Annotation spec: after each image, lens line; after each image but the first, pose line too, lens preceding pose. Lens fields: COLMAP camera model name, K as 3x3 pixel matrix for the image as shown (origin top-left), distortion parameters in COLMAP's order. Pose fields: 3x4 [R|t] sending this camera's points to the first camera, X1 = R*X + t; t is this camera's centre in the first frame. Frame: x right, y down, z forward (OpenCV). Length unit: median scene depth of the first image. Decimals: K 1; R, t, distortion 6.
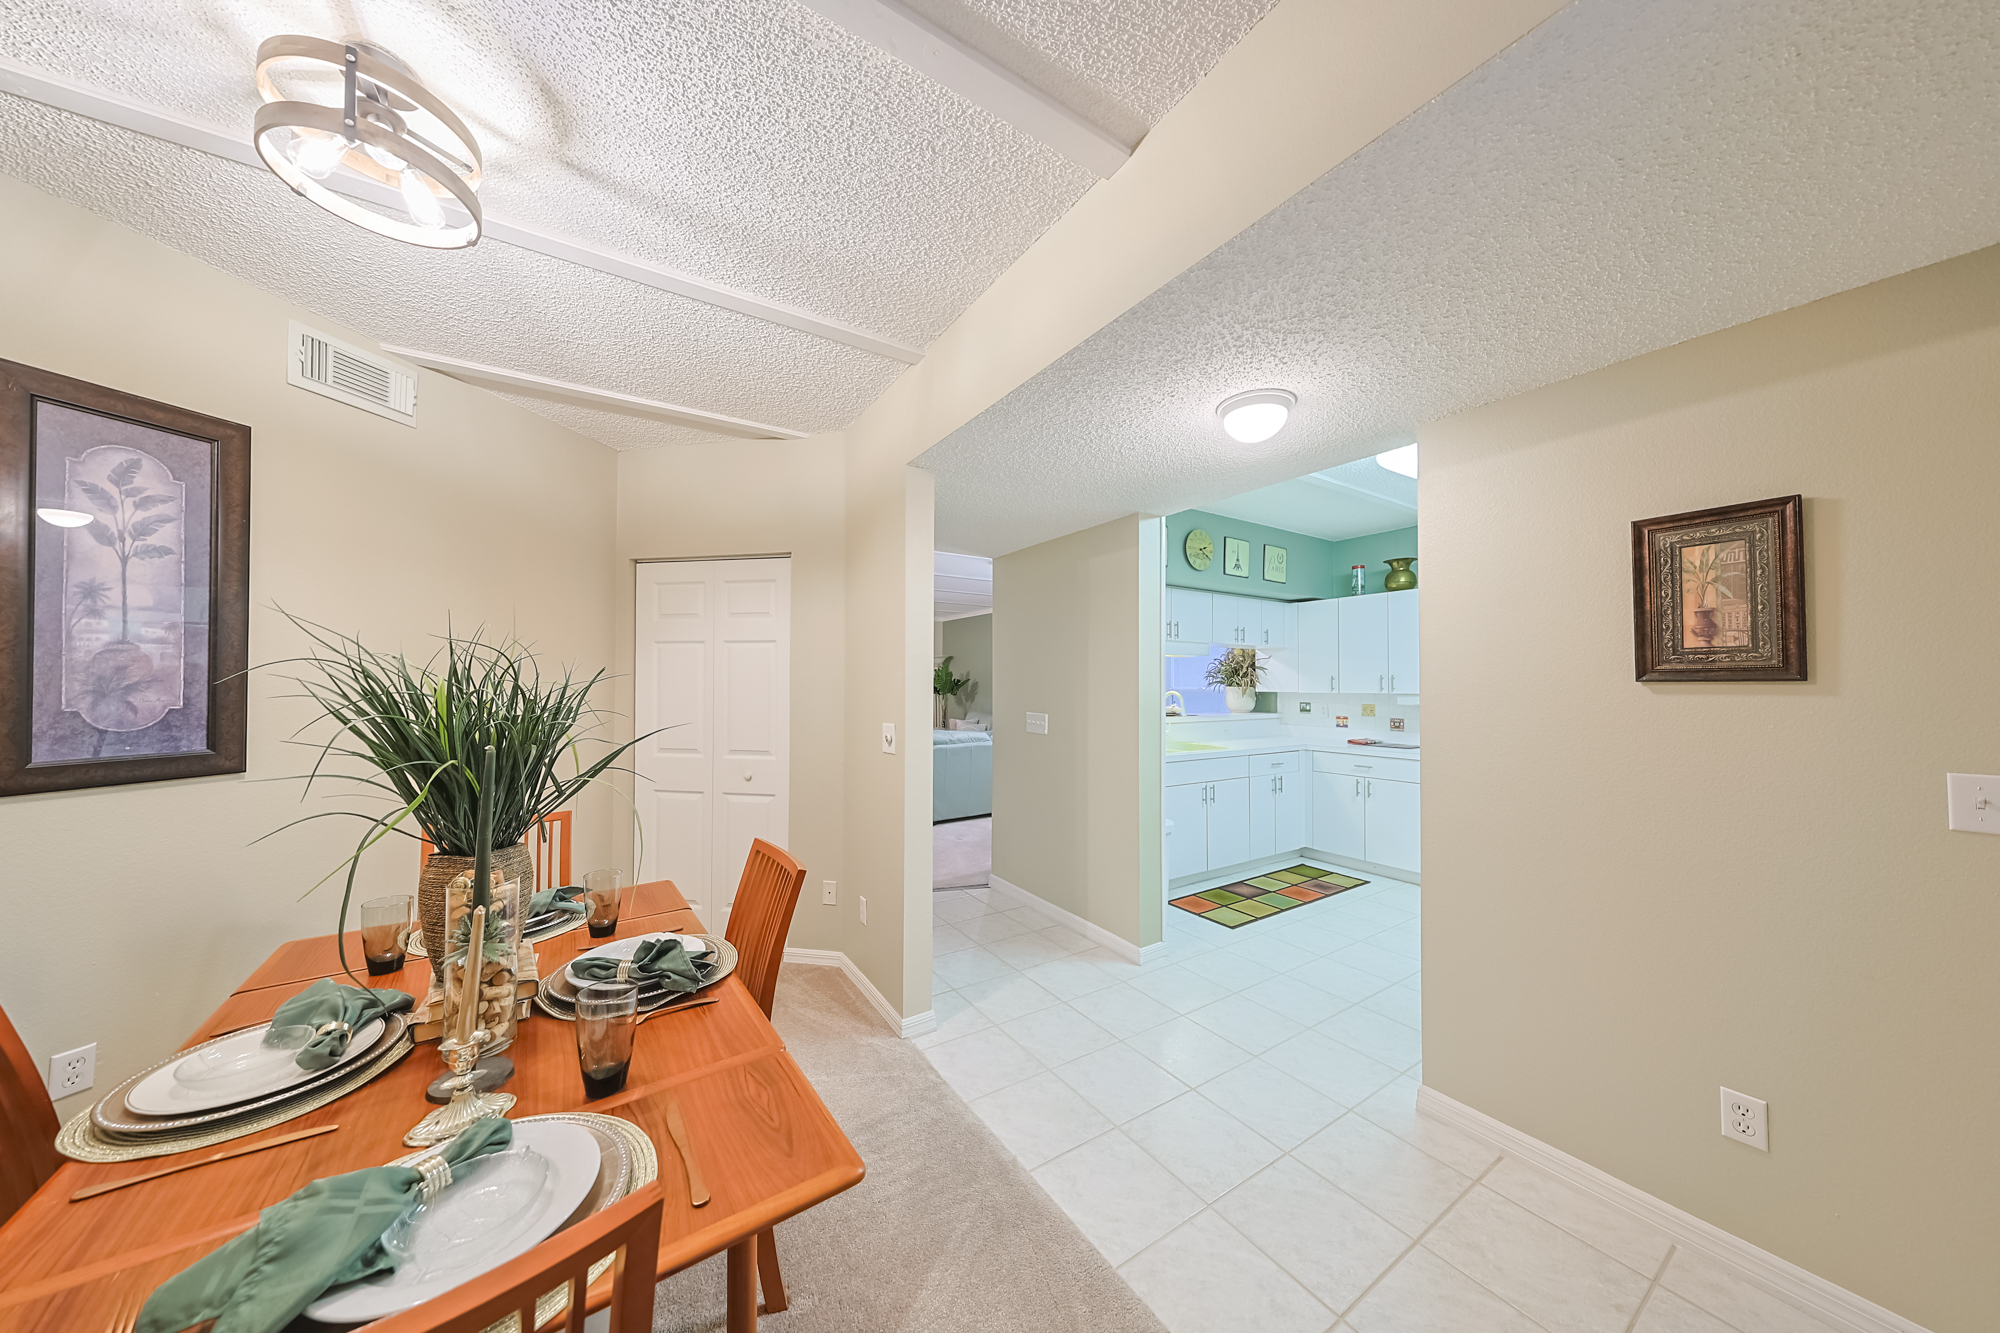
lens RADIAL K [[619.1, 0, 993.9], [0, 619.1, 674.1], [0, 0, 1]] dist [0.005831, -0.000138]
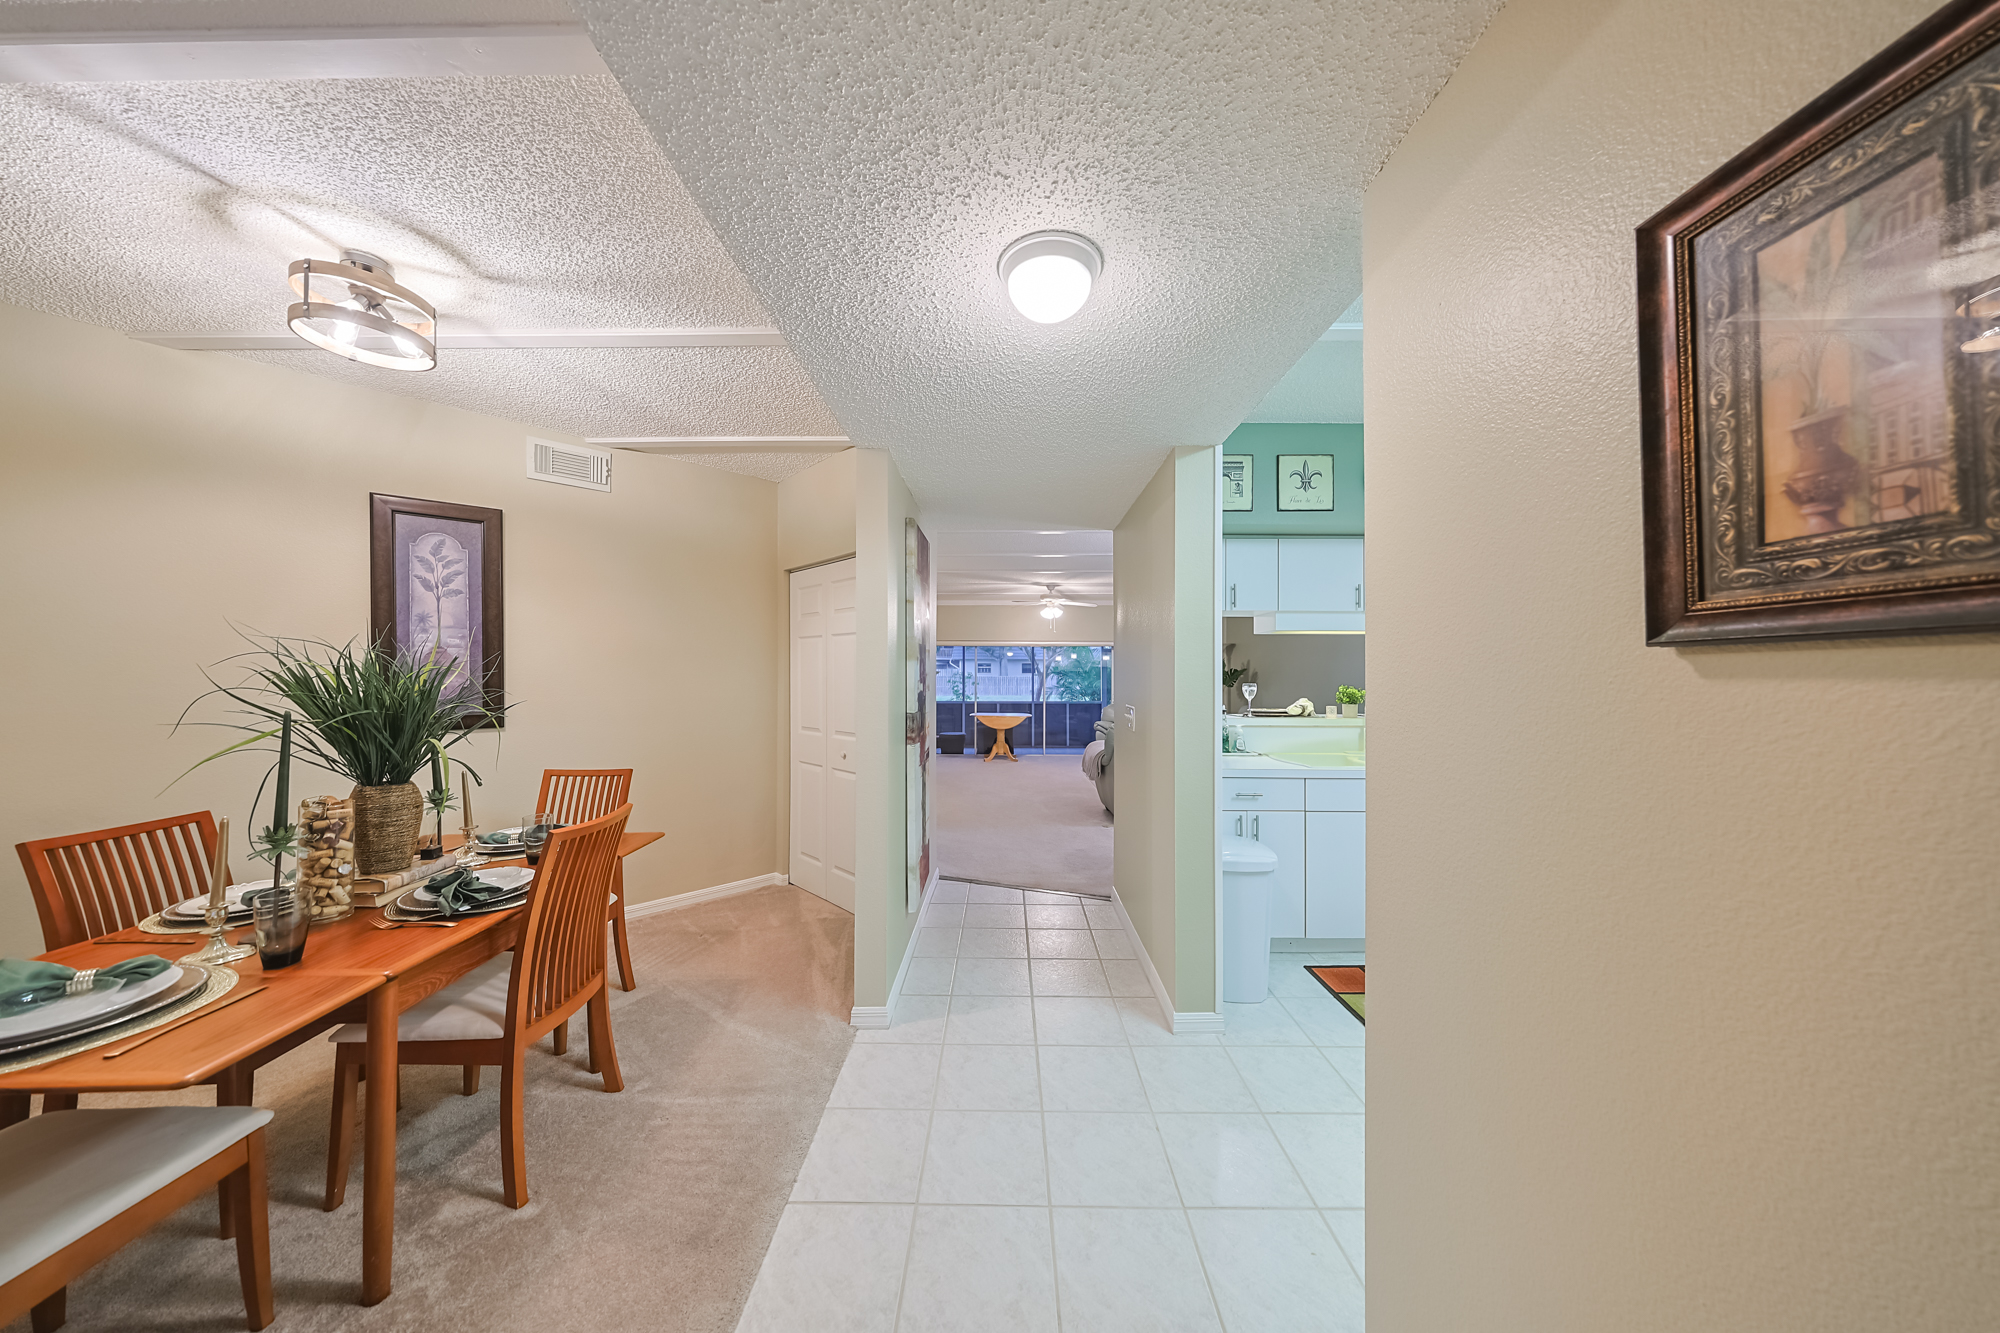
lens RADIAL K [[615.0, 0, 1004.3], [0, 615.0, 672.0], [0, 0, 1]] dist [-0.002911, 0.001980]
pose [[0.839087, -0.004073, -0.543982, 0.826223], [0.009373, 0.999932, 0.006971, 0.019974], [0.543917, -0.010948, 0.839068, 0.427687]]
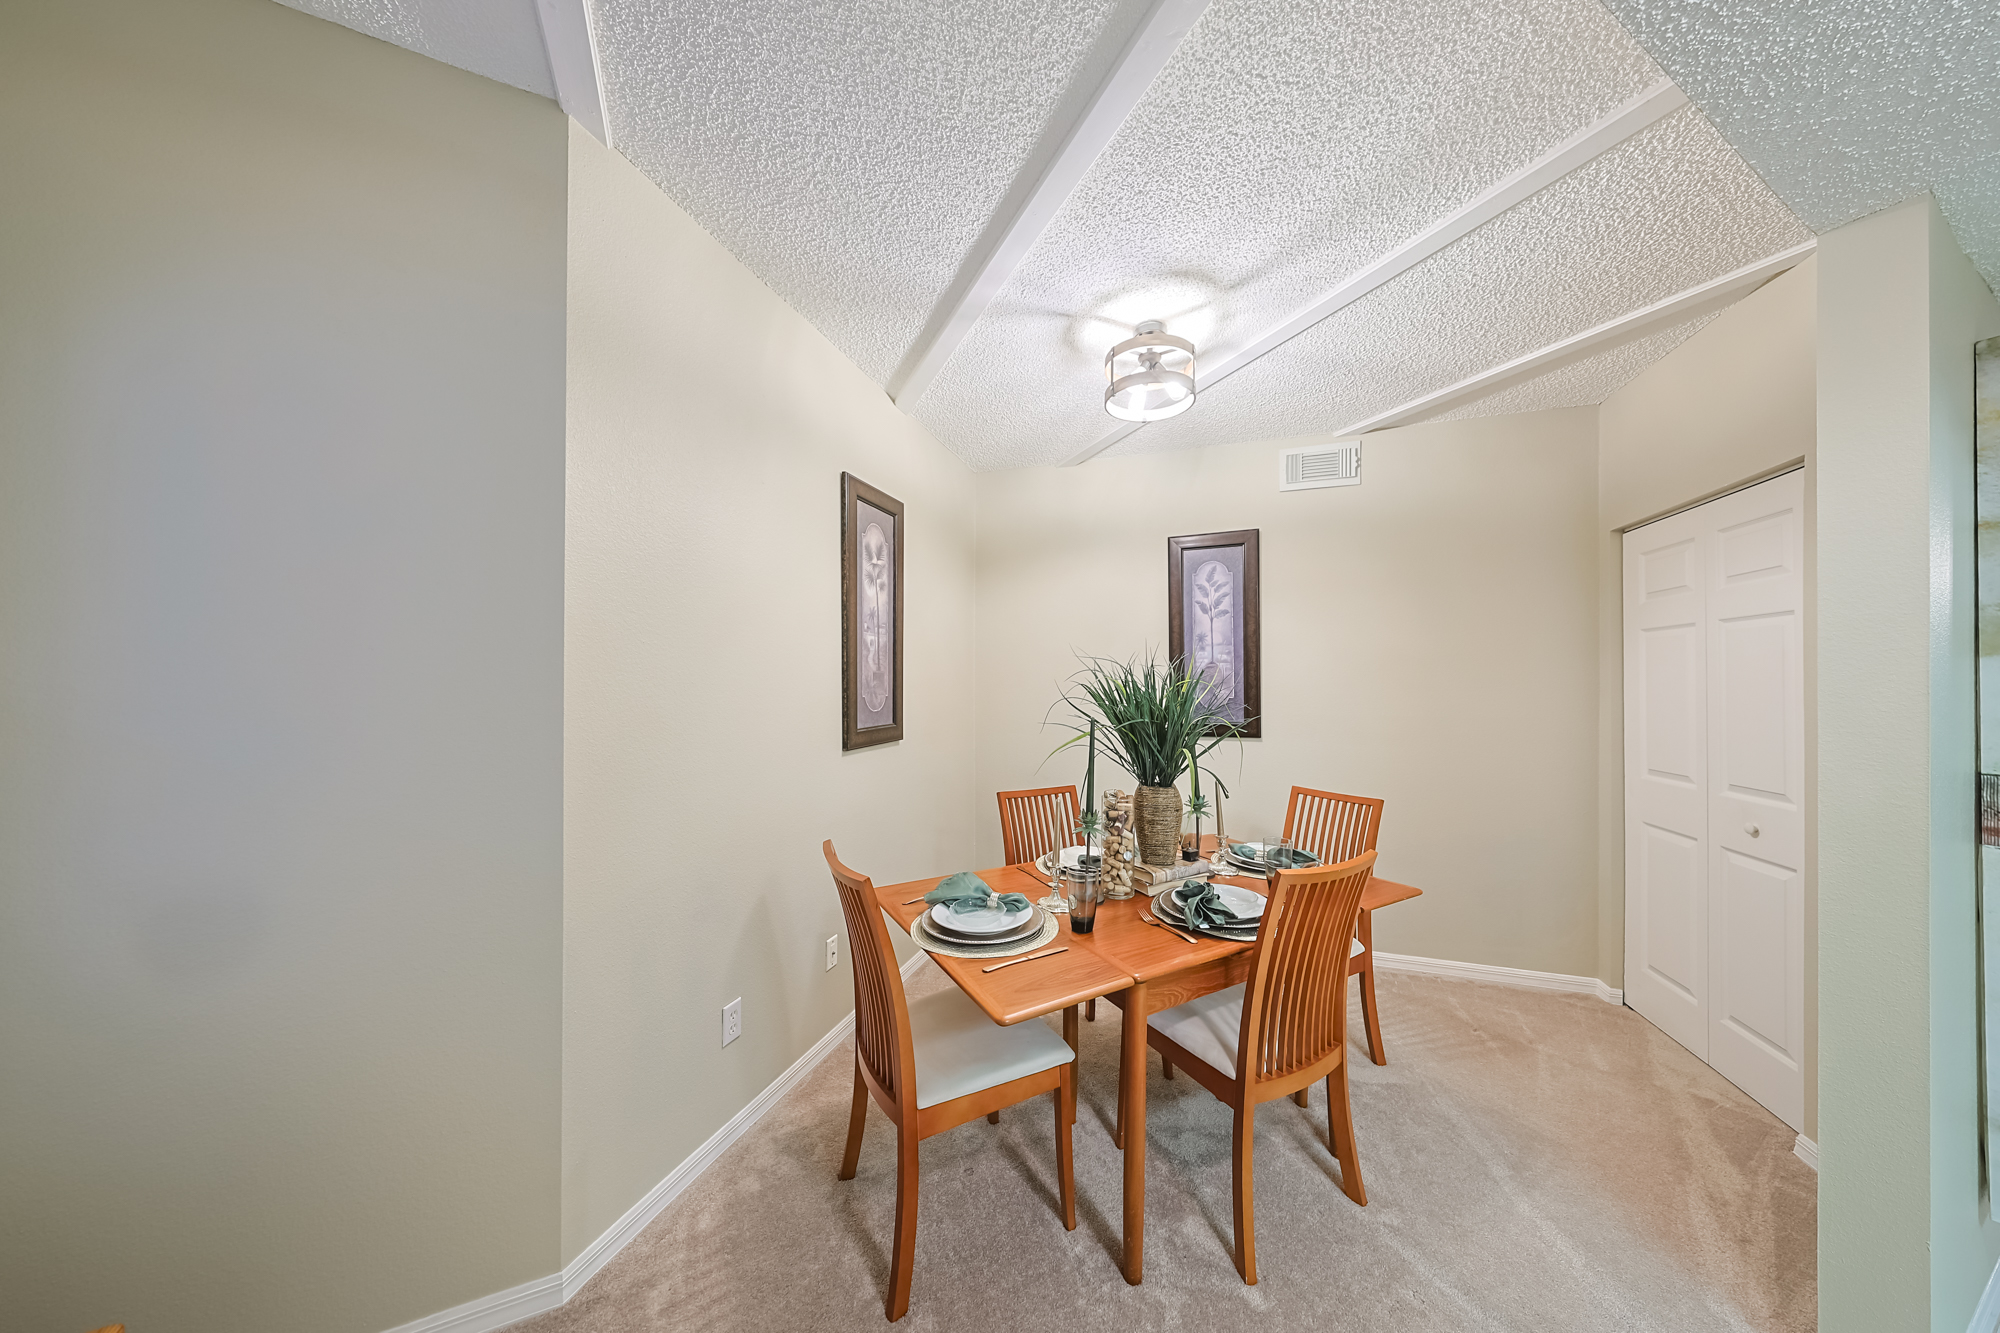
lens RADIAL K [[624.3, 0, 1004.4], [0, 624.3, 684.2], [0, 0, 1]] dist [-0.001575, -0.000029]
pose [[-0.107707, -0.005644, -0.994167, 0.588418], [0.011955, 0.999904, -0.006972, 0.020946], [0.994111, -0.012637, -0.107629, 0.568543]]
